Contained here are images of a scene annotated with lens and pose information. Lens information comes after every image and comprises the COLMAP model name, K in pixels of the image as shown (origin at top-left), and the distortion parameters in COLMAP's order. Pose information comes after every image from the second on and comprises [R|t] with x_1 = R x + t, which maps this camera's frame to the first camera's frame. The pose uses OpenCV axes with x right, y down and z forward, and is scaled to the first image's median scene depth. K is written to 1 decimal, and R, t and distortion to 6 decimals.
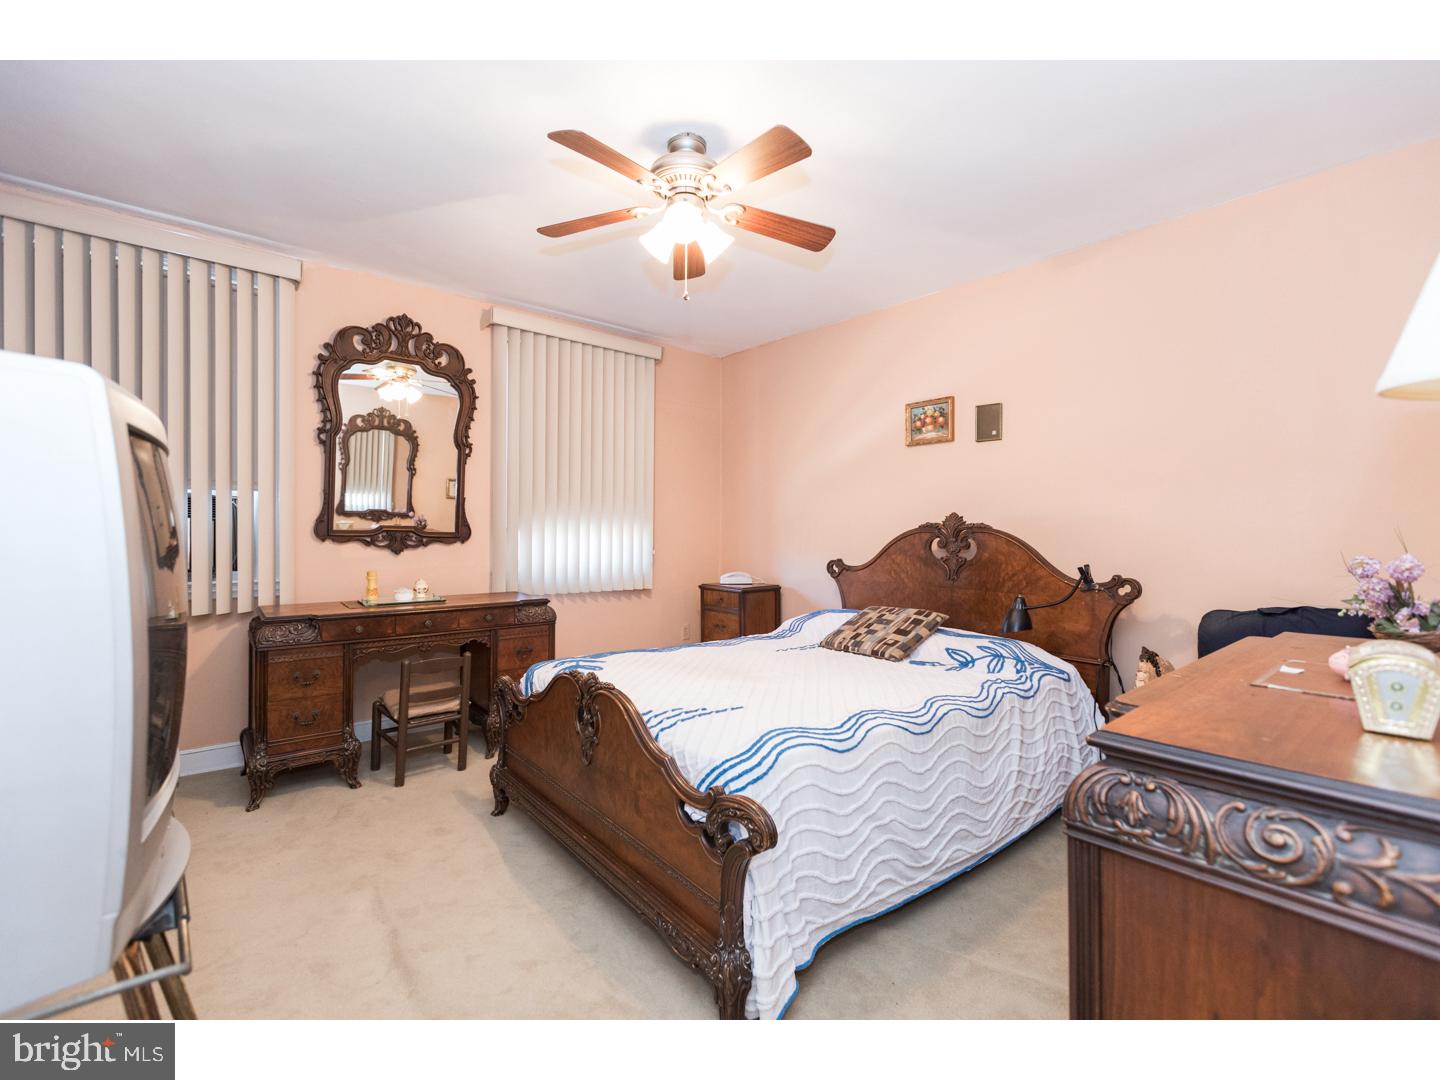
lens RADIAL K [[647.6, 0, 720.9], [0, 647.6, 538.6], [0, 0, 1]] dist [0.007119, -0.001985]
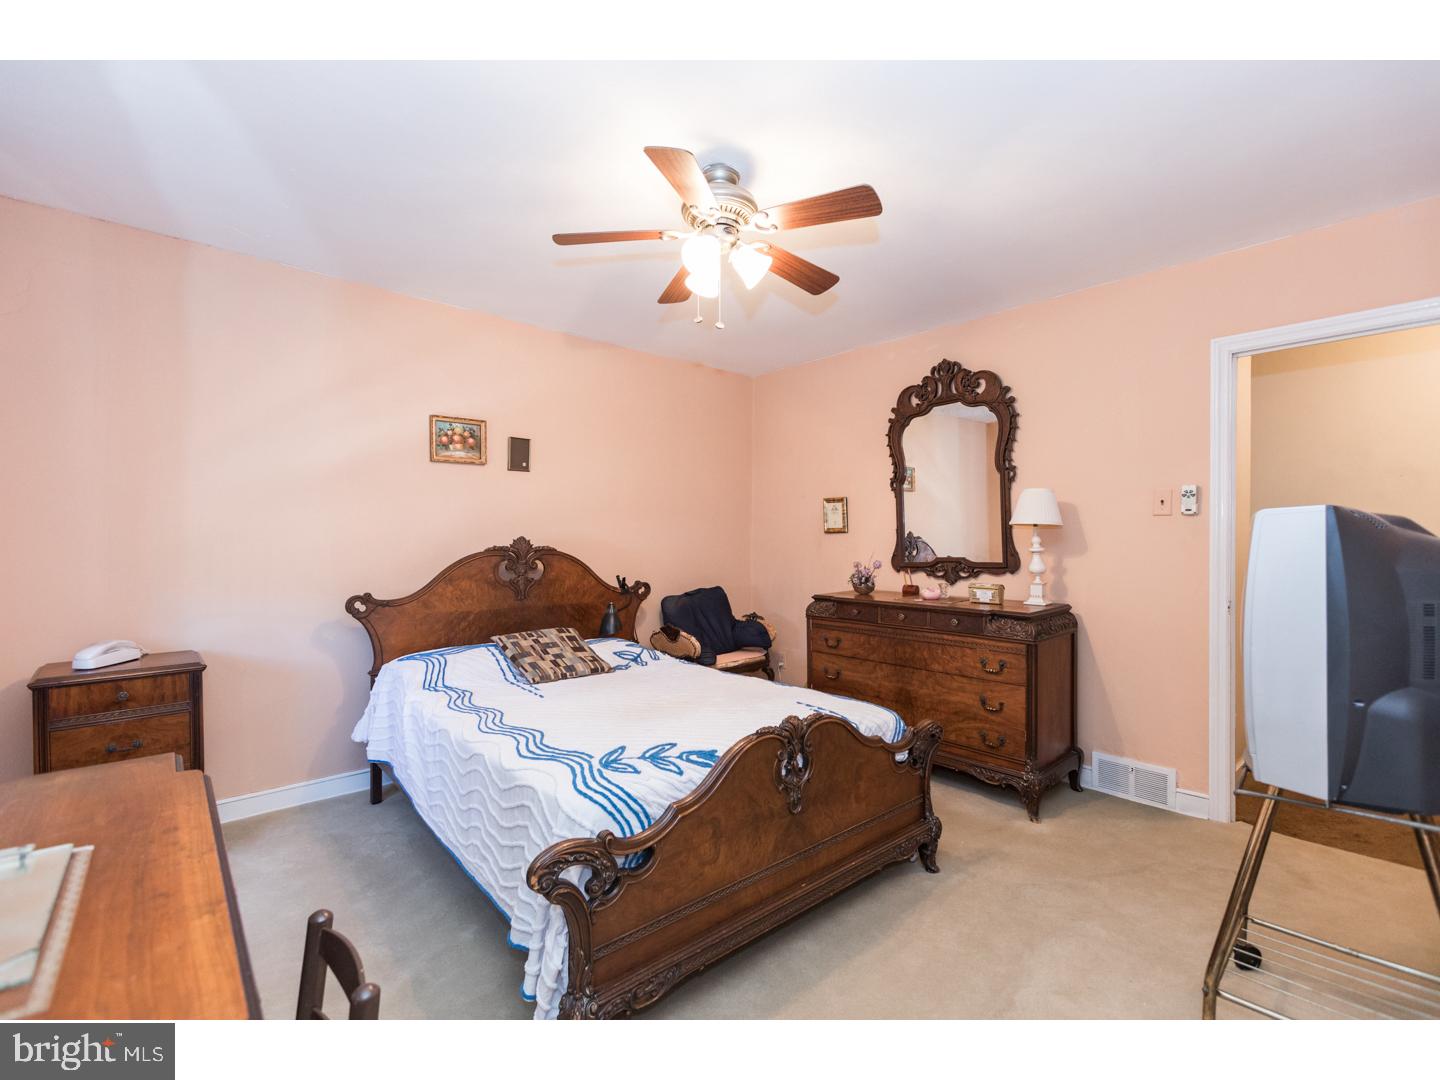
lens RADIAL K [[647.6, 0, 731.5], [0, 647.6, 542.4], [0, 0, 1]] dist [0.007119, -0.001985]
pose [[-0.037760, -0.005906, 0.999269, -0.676024], [0.021965, 0.999736, 0.006739, -0.027807], [-0.999045, 0.022203, -0.037620, 0.660275]]
